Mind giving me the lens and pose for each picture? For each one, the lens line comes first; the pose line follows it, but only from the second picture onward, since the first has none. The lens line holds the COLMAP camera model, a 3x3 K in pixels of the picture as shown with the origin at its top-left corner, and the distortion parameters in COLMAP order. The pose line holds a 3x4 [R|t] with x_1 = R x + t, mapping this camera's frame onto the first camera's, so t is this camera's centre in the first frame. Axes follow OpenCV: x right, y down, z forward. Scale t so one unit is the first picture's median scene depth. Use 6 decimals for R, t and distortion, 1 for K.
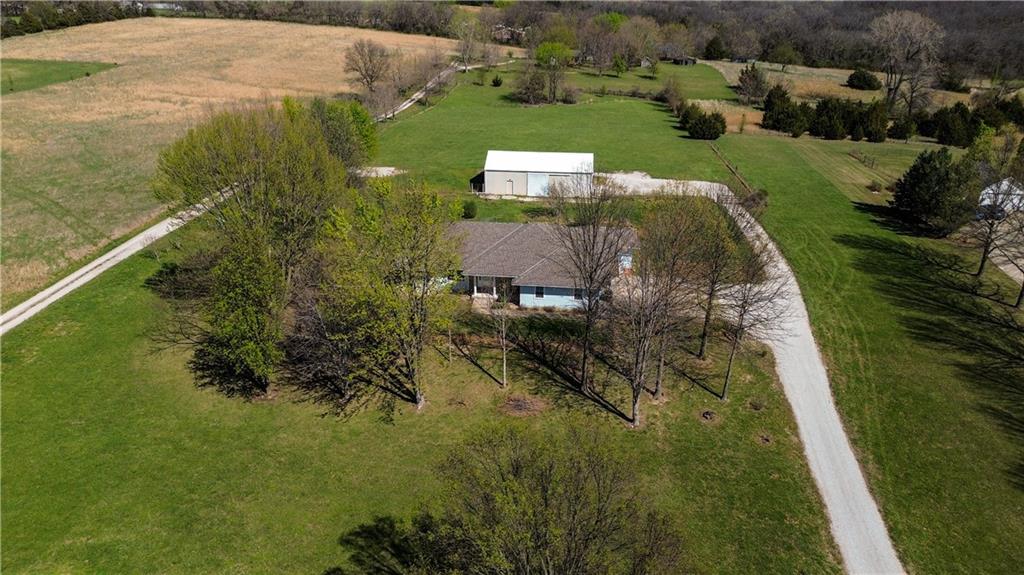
lens RADIAL K [[730.2, 0, 510.2], [0, 730.2, 284.5], [0, 0, 1]] dist [0.027069, -0.003939]
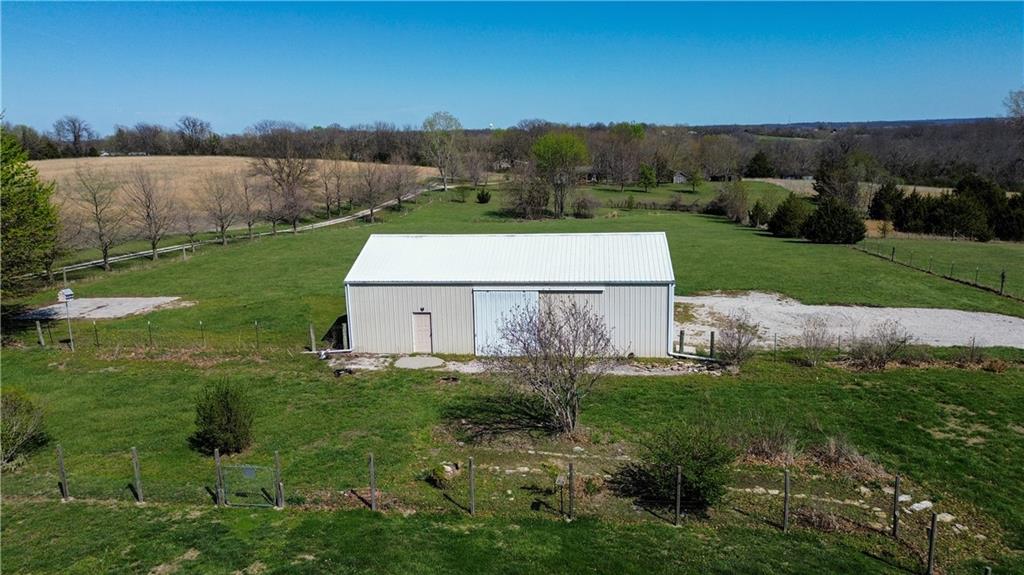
lens RADIAL K [[730.2, 0, 510.2], [0, 730.2, 284.5], [0, 0, 1]] dist [0.027069, -0.003939]
pose [[0.999437, -0.026537, -0.020515, 0.021155], [0.021638, 0.977422, -0.210186, -0.037567], [0.025630, 0.209624, 0.977446, 0.302195]]
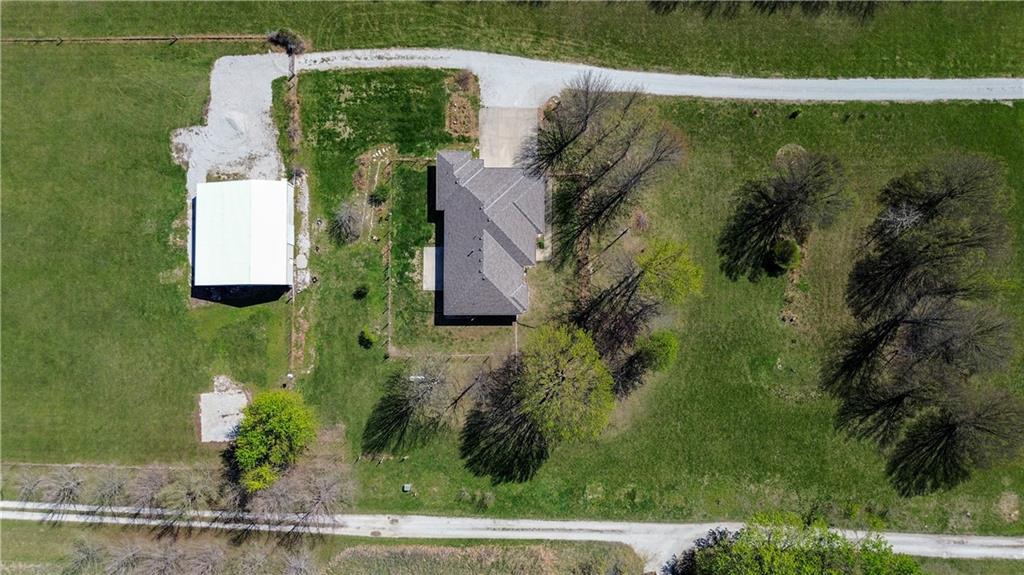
lens RADIAL K [[727.5, 0, 512.0], [0, 727.5, 287.5], [0, 0, 1]] dist [0.053369, -0.059488]
pose [[-0.100588, -0.994430, 0.031471, -0.047435], [0.396954, -0.011107, 0.917771, -0.445773], [-0.912310, 0.104810, 0.395860, 0.128332]]
